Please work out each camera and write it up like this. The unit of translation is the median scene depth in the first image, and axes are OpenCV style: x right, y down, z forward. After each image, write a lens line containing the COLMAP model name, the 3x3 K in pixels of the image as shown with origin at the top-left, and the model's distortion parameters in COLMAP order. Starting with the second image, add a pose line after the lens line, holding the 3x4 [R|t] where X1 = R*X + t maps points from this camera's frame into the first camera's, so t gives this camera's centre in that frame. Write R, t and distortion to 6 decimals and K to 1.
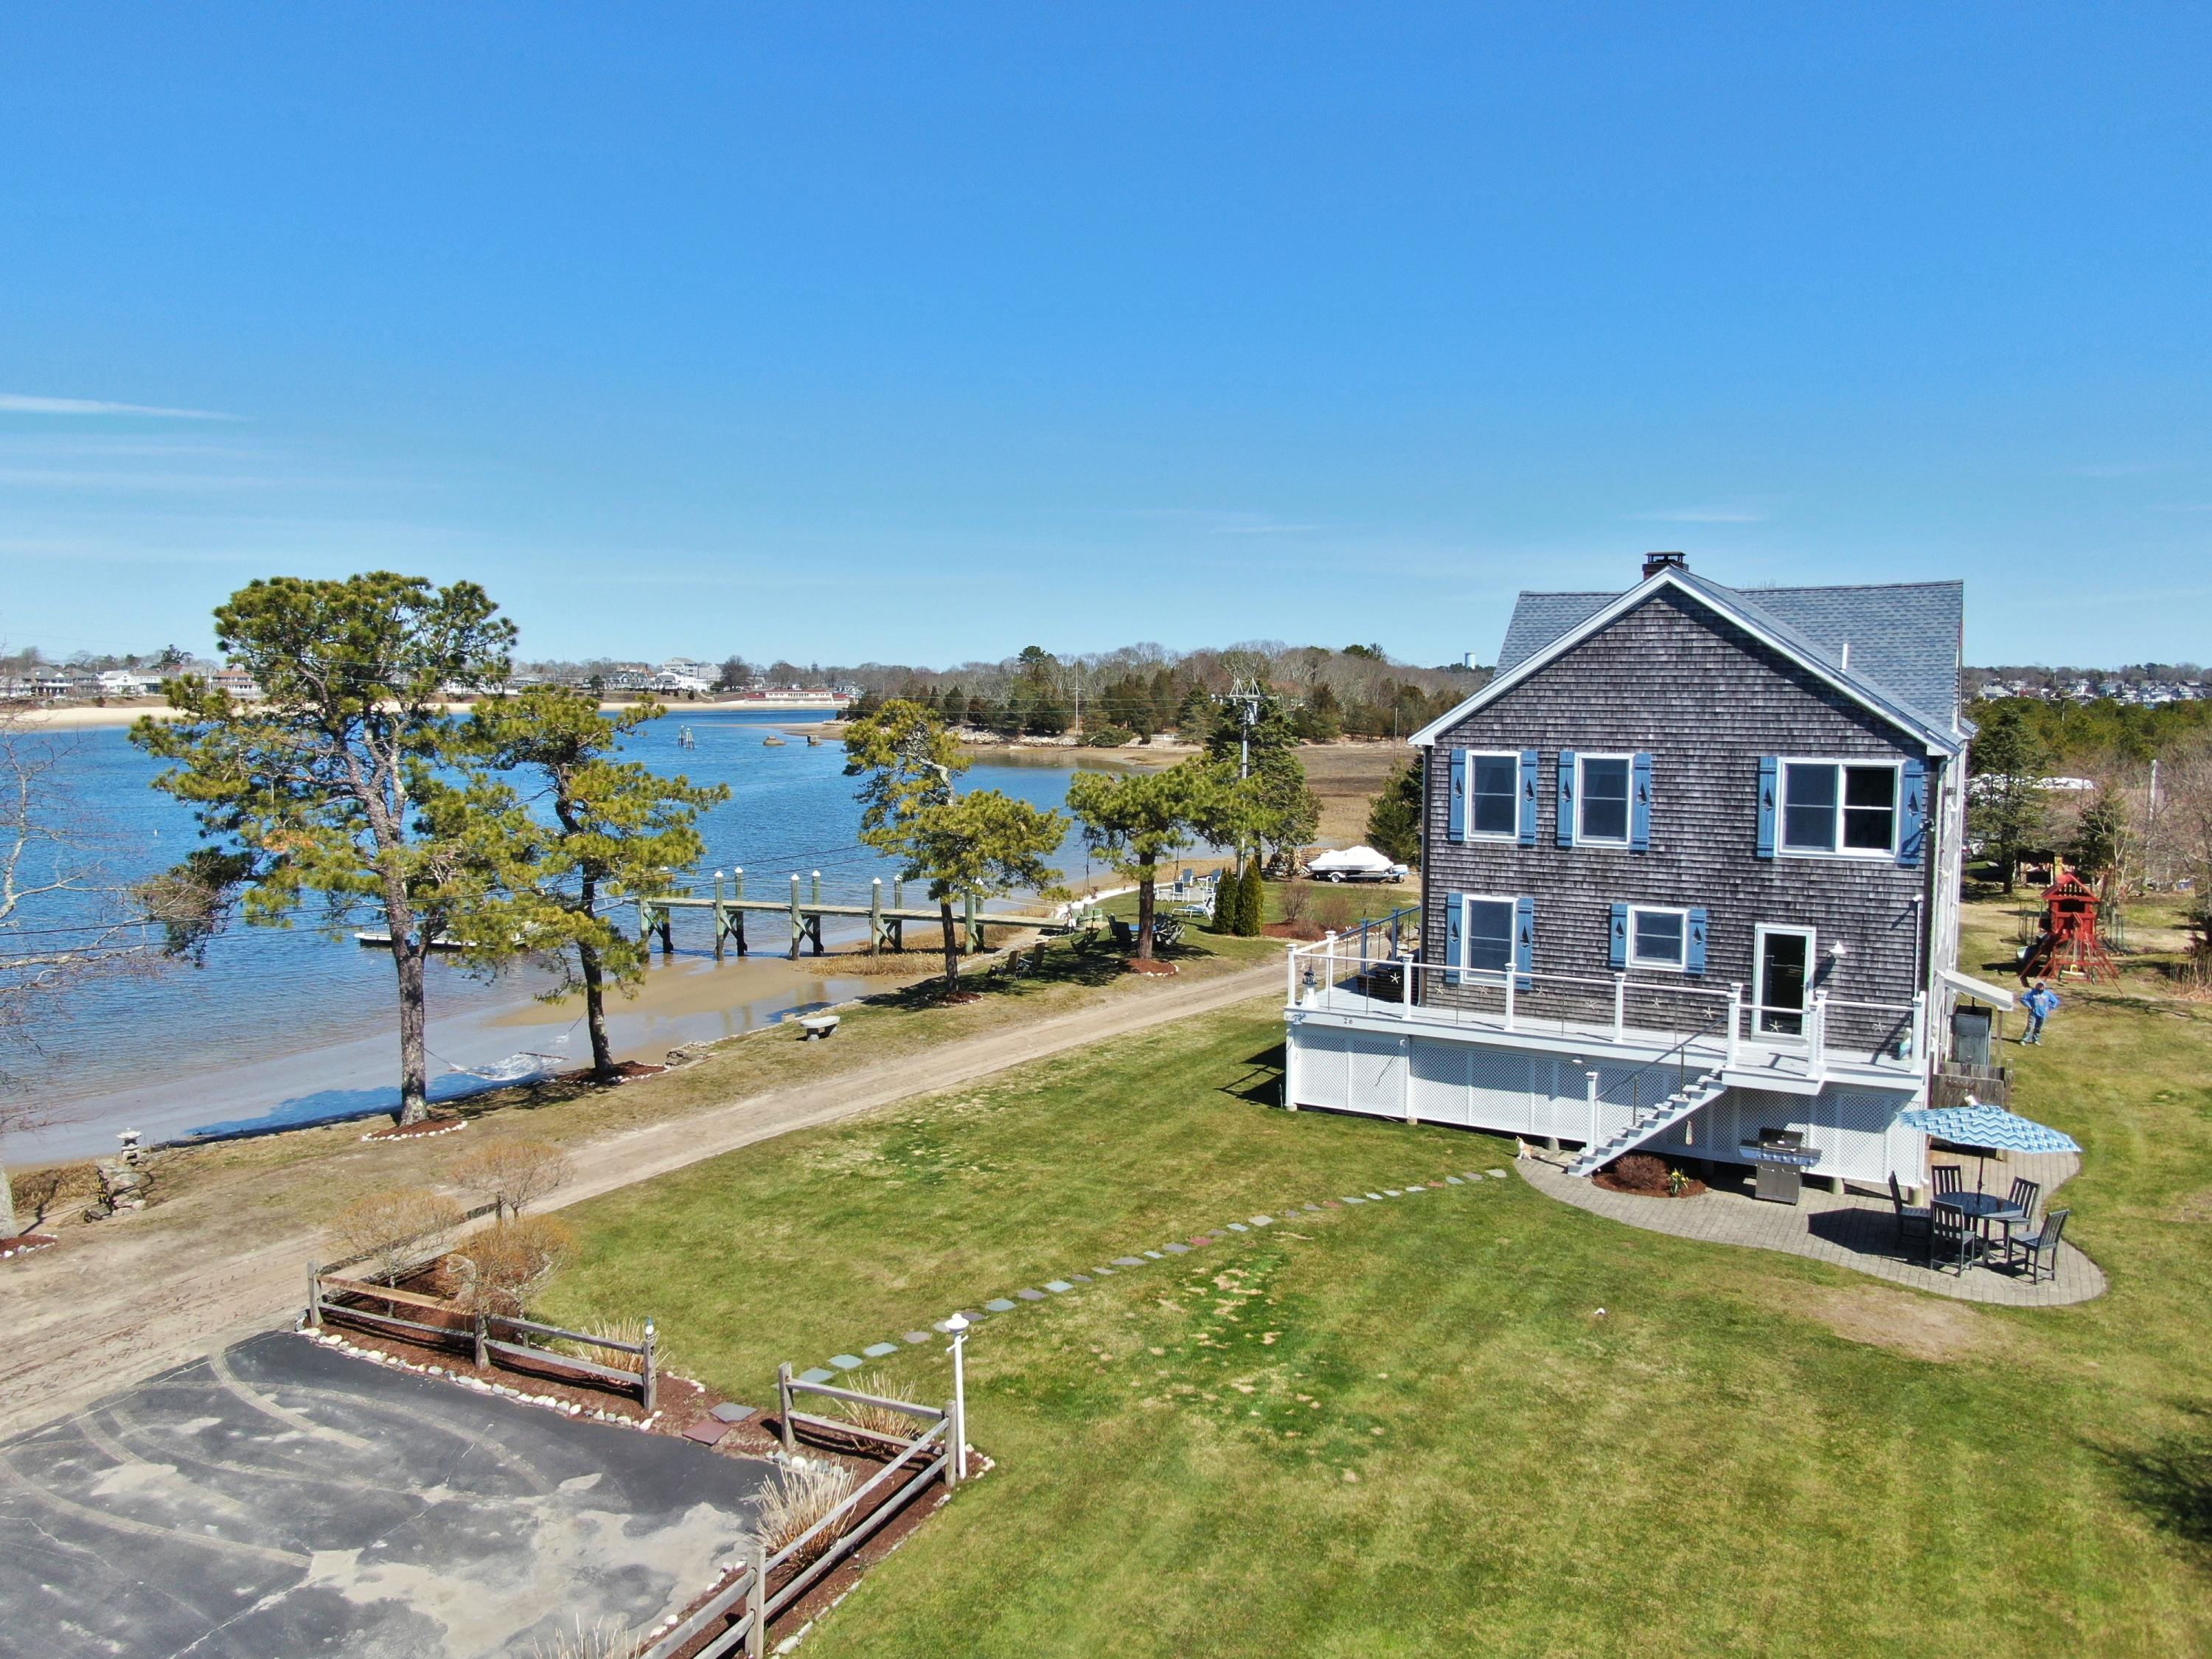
lens RADIAL K [[1596.1, 0, 1110.8], [0, 1596.1, 837.0], [0, 0, 1]] dist [-0.011070, -0.004984]
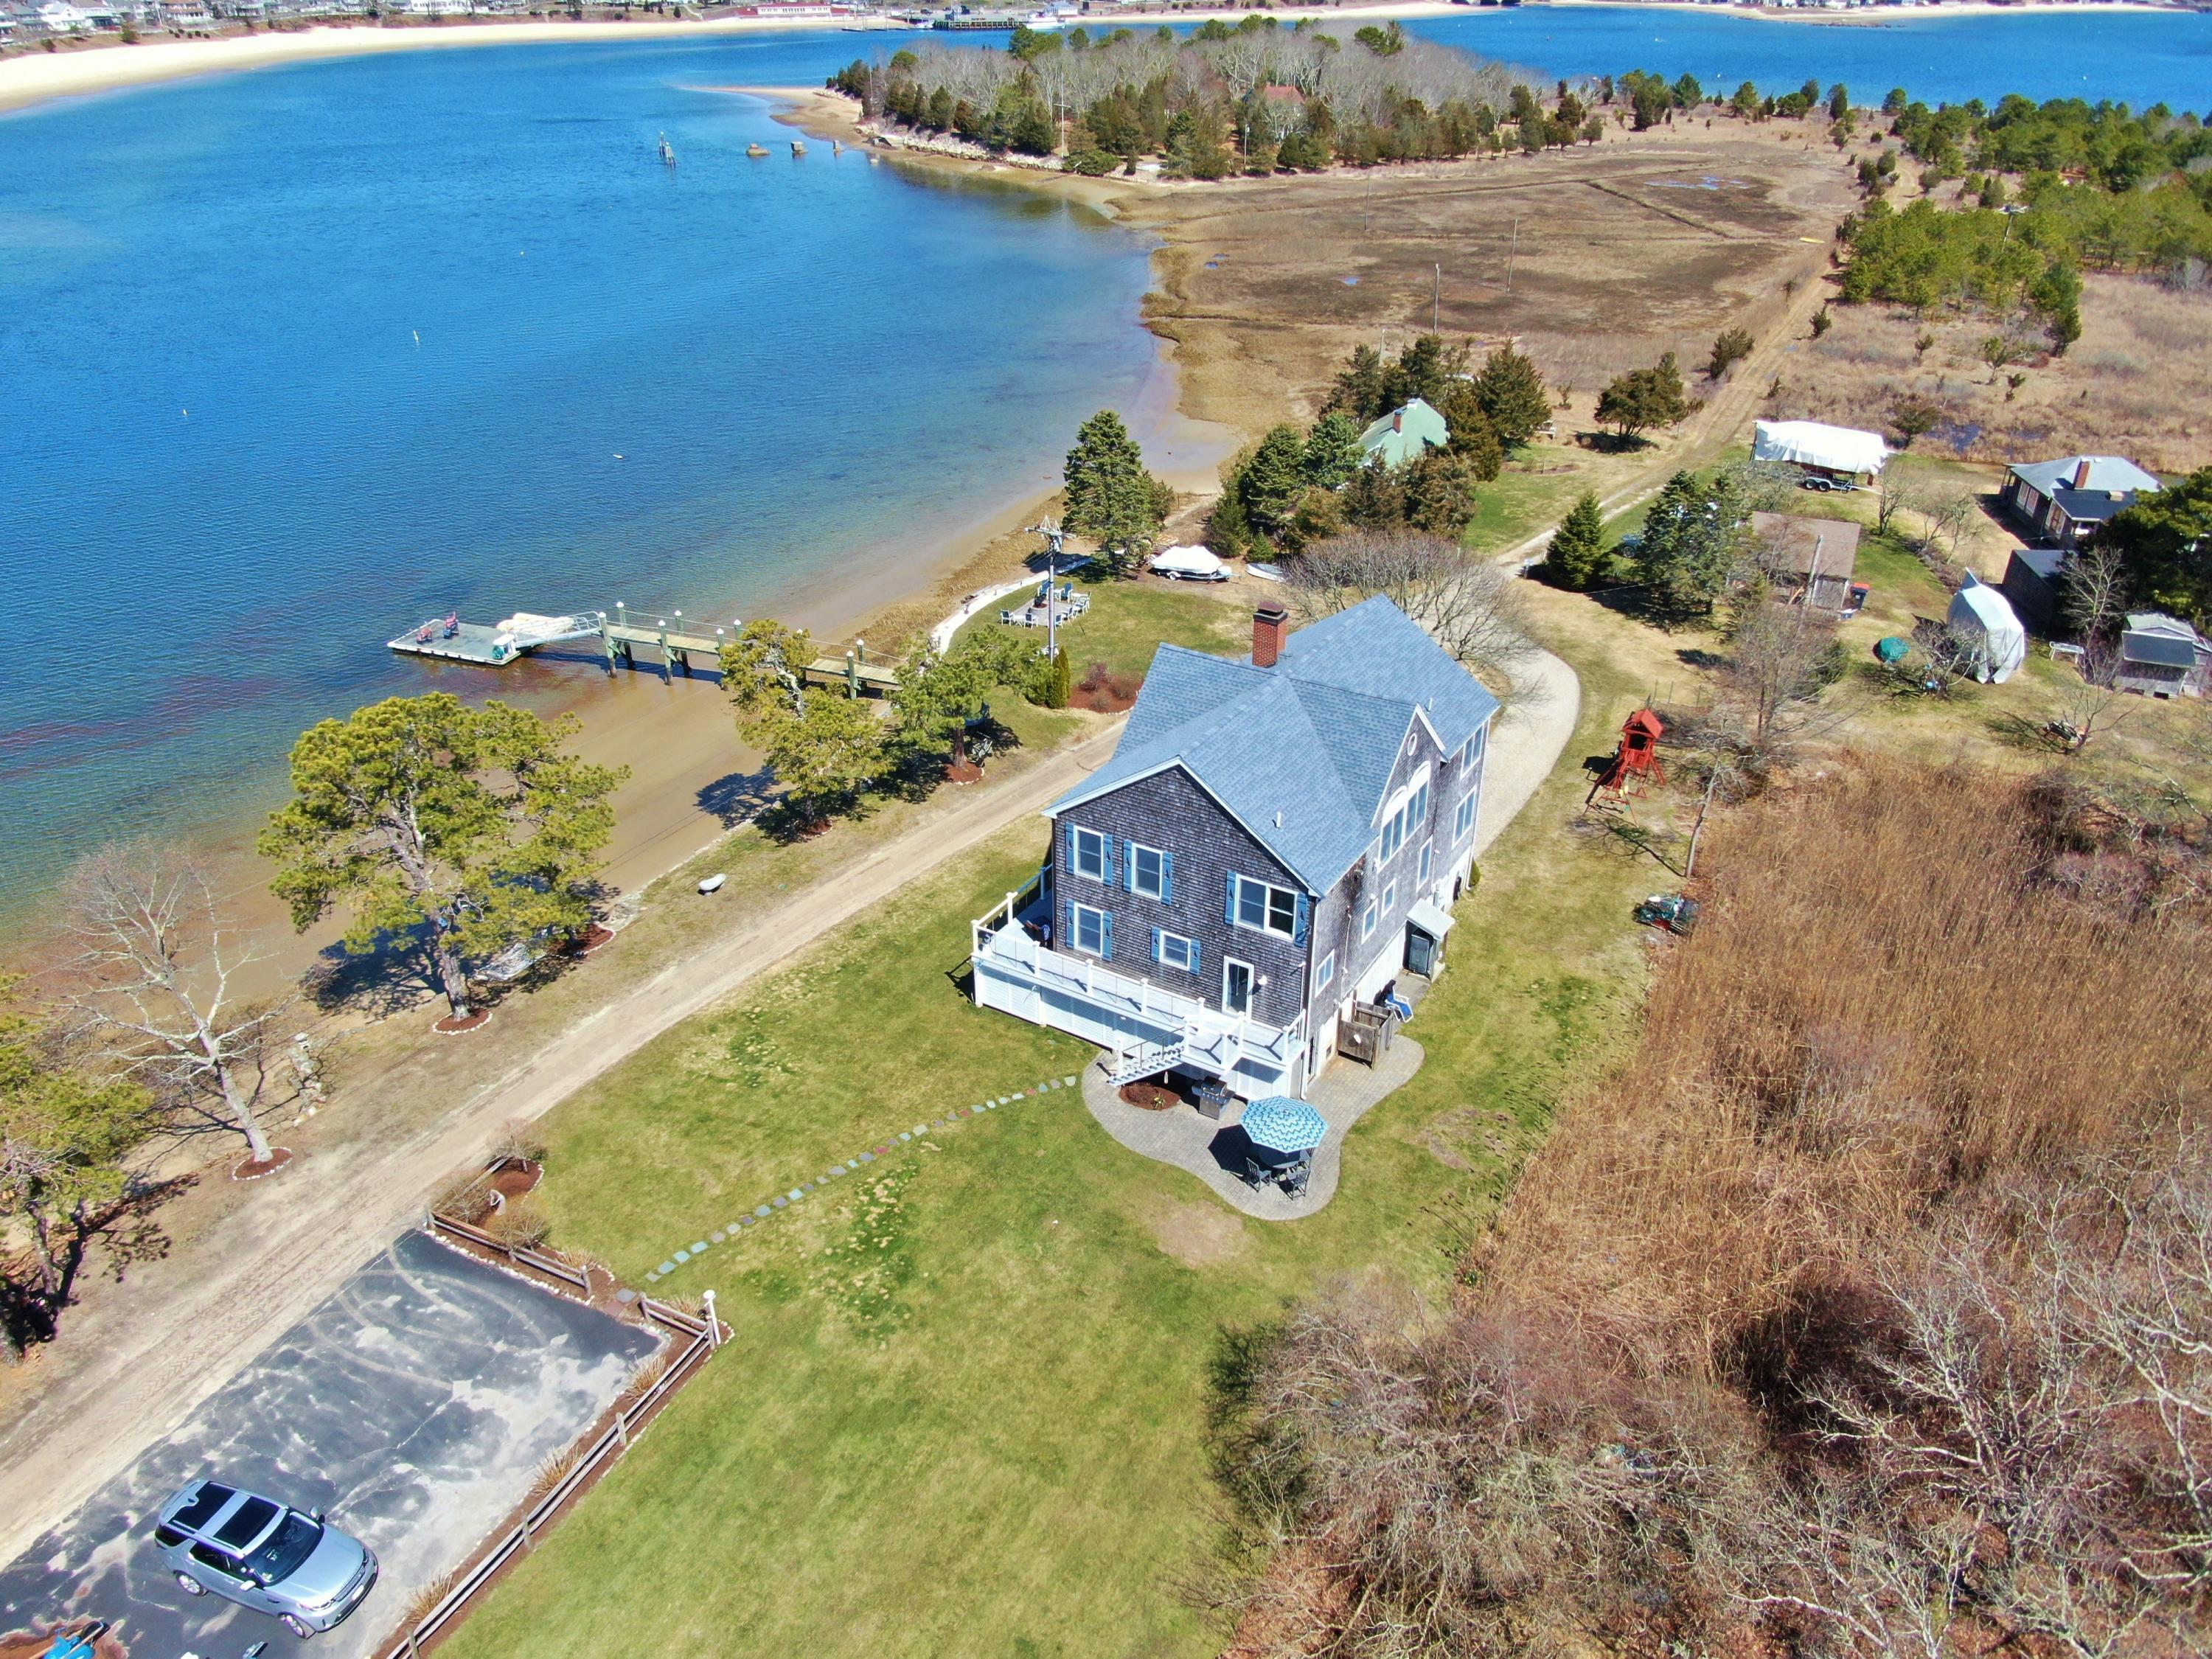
lens RADIAL K [[1596.1, 0, 1110.8], [0, 1596.1, 837.0], [0, 0, 1]] dist [-0.011070, -0.004984]
pose [[0.999653, 0.015031, -0.021651, 0.328424], [-0.004852, 0.912349, 0.409384, -0.780252], [0.025907, -0.409137, 0.912105, -0.518440]]
